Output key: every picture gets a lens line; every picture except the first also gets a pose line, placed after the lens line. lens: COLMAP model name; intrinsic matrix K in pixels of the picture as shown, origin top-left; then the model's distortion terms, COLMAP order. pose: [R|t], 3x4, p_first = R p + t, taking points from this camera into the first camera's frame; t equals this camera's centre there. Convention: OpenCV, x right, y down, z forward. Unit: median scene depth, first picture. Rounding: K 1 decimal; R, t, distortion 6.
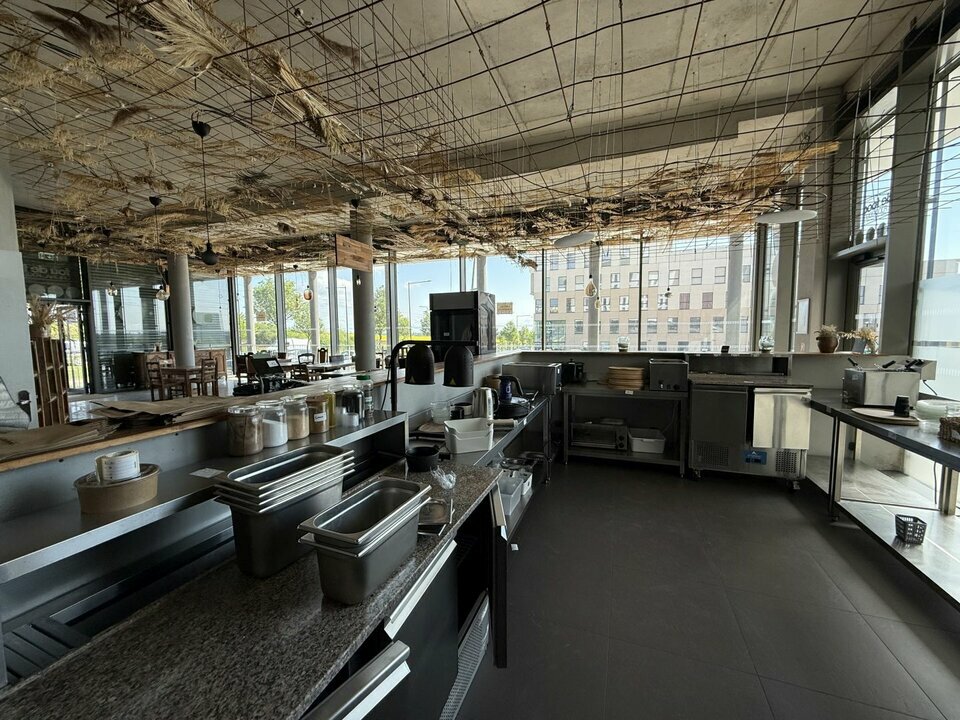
lens RADIAL K [[382.4, 0, 479.1], [0, 382.4, 363.6], [0, 0, 1]] dist [0.000074, -0.000223]
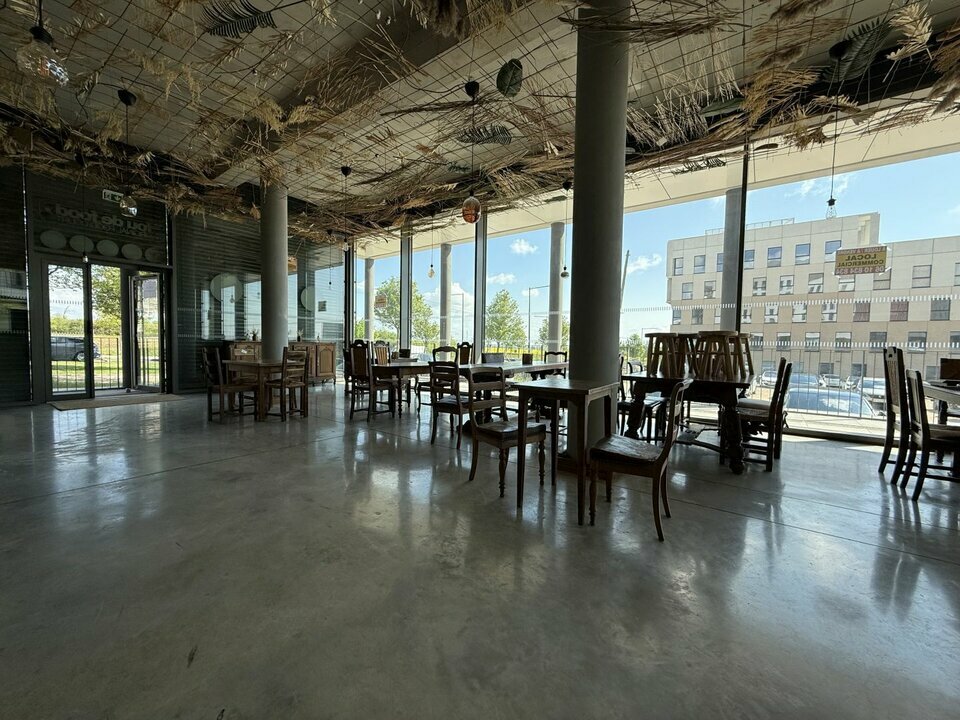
lens RADIAL K [[382.4, 0, 479.8], [0, 382.4, 360.2], [0, 0, 1]] dist [0.000074, -0.000223]
pose [[0.964403, 0.038239, -0.261657, -0.227755], [-0.050292, 0.997952, -0.039520, 0.012723], [0.259610, 0.051273, 0.964351, 0.415550]]
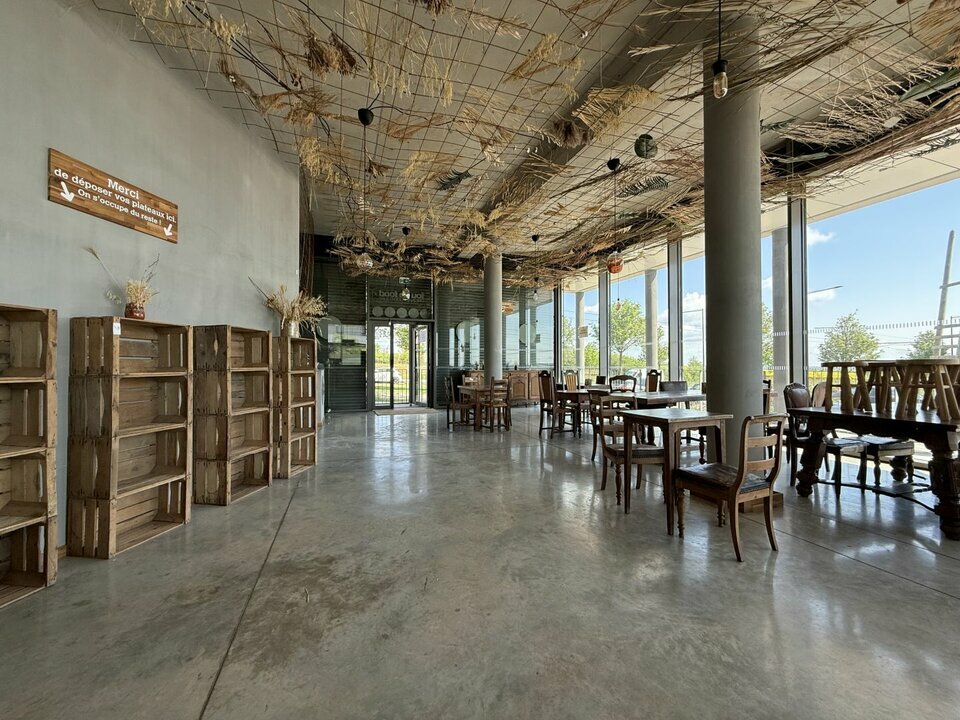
lens RADIAL K [[382.4, 0, 478.9], [0, 382.4, 362.4], [0, 0, 1]] dist [0.000074, -0.000223]
pose [[0.654602, 0.004400, -0.755961, -0.122056], [-0.072604, 0.995726, -0.057075, 0.004688], [0.752479, 0.092247, 0.652124, 0.375455]]
